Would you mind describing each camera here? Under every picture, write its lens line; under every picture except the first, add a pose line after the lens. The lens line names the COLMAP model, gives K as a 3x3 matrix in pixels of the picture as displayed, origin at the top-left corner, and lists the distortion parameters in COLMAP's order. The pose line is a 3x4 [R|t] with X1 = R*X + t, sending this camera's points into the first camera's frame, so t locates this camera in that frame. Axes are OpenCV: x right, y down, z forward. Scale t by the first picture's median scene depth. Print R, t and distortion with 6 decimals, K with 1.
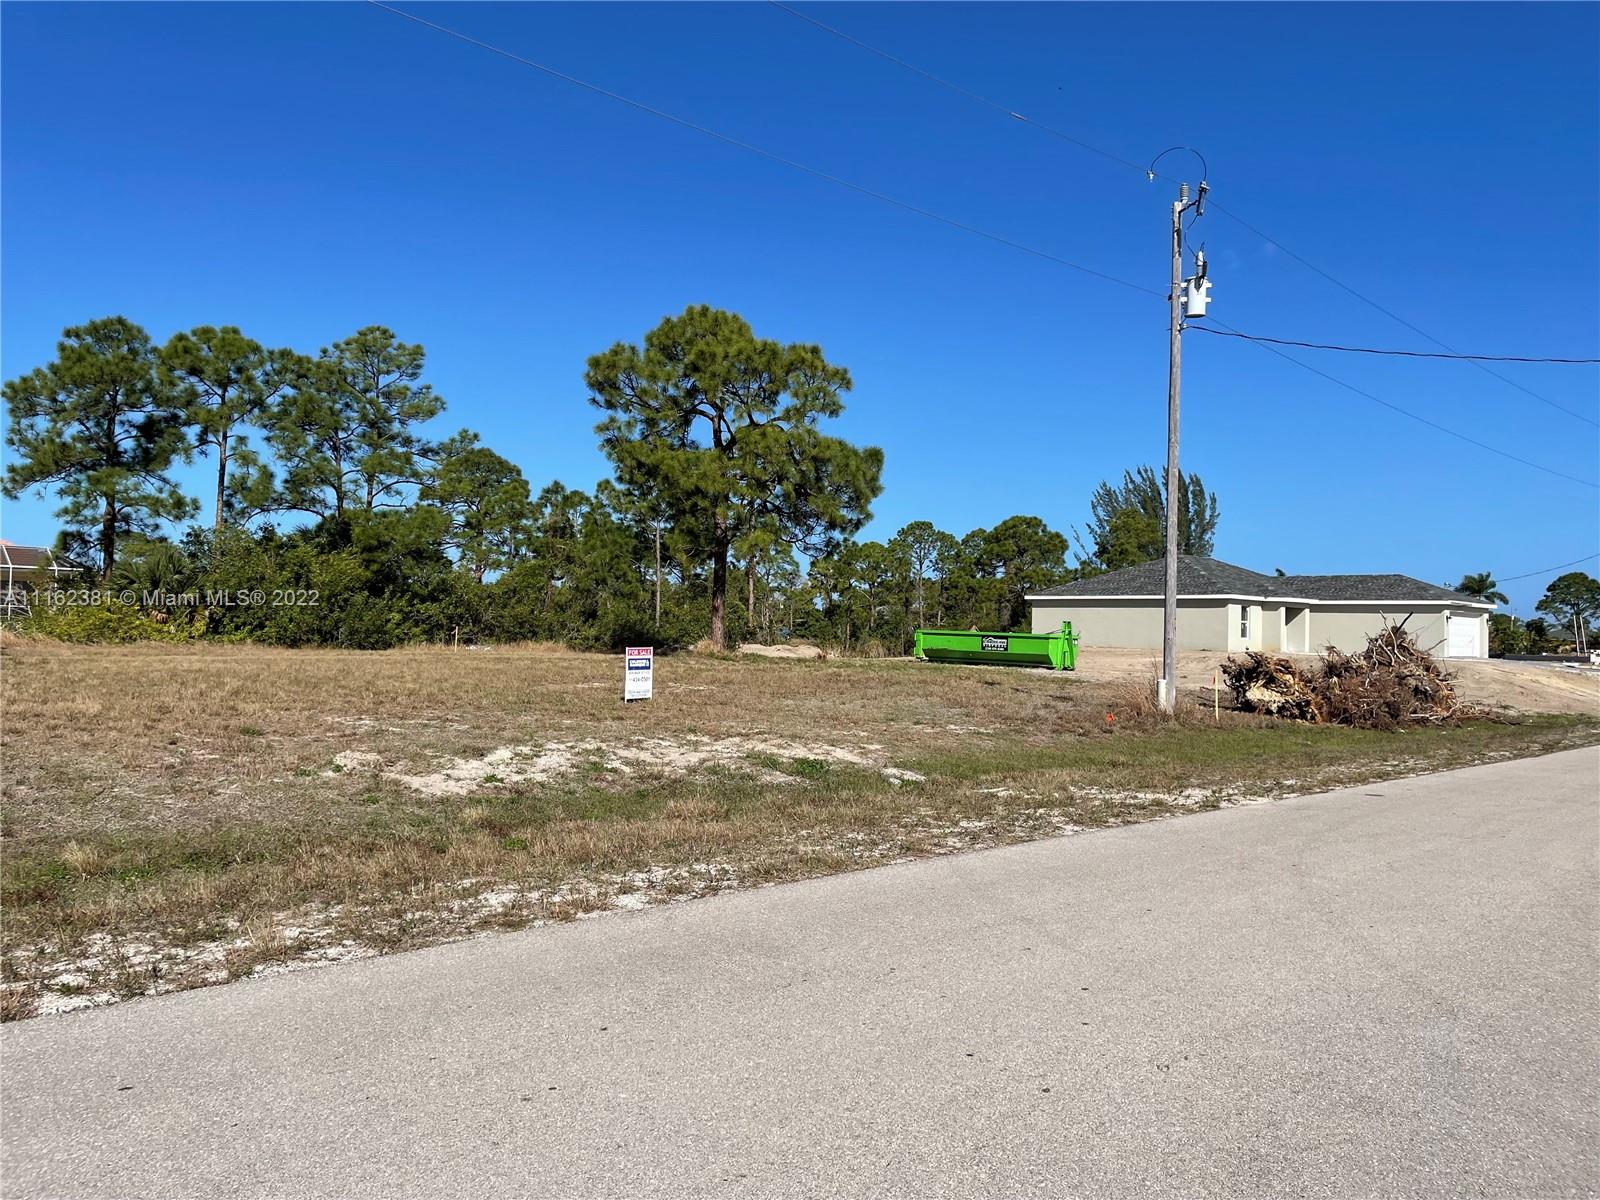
lens RADIAL K [[1182.2, 0, 800.0], [0, 1182.2, 600.0], [0, 0, 1]] dist [0.032996, -0.061141]
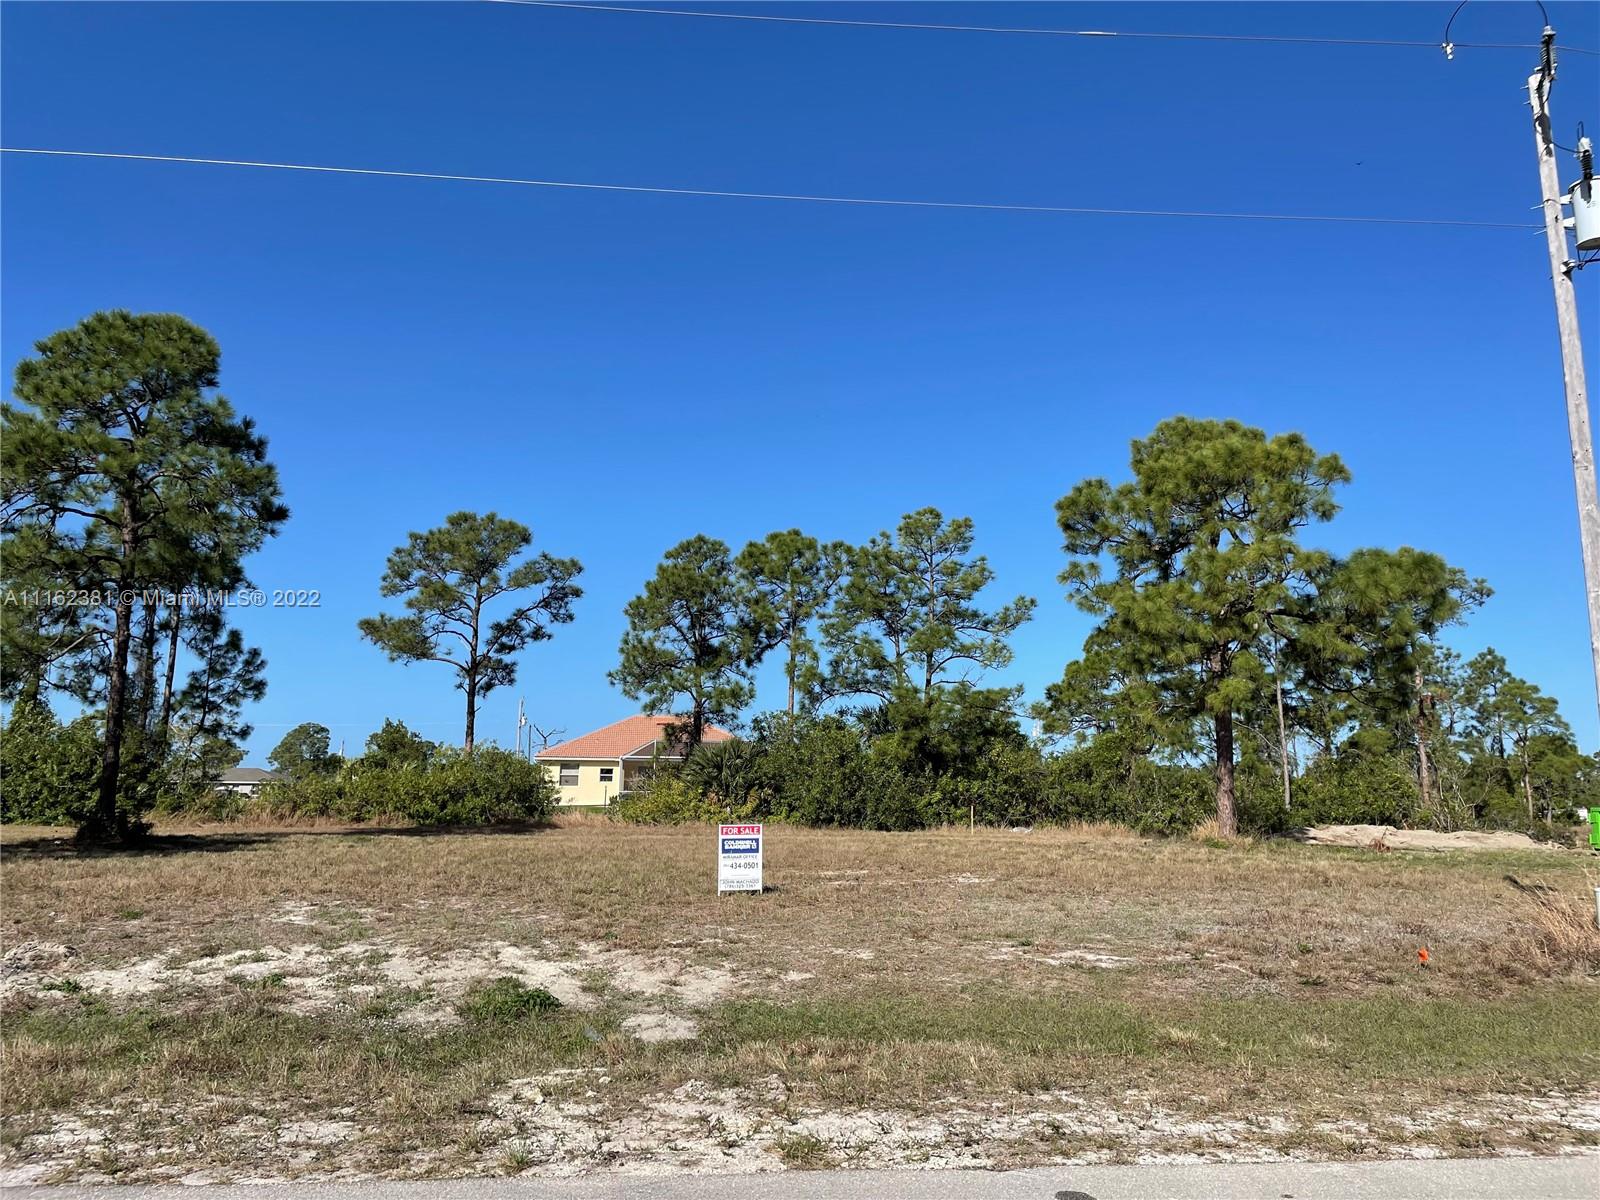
lens RADIAL K [[1182.2, 0, 800.0], [0, 1182.2, 600.0], [0, 0, 1]] dist [0.032996, -0.061141]
pose [[0.767258, -0.115137, -0.630919, 0.218979], [0.016791, 0.987022, -0.159703, 0.008972], [0.641119, 0.111940, 0.759234, 0.195871]]
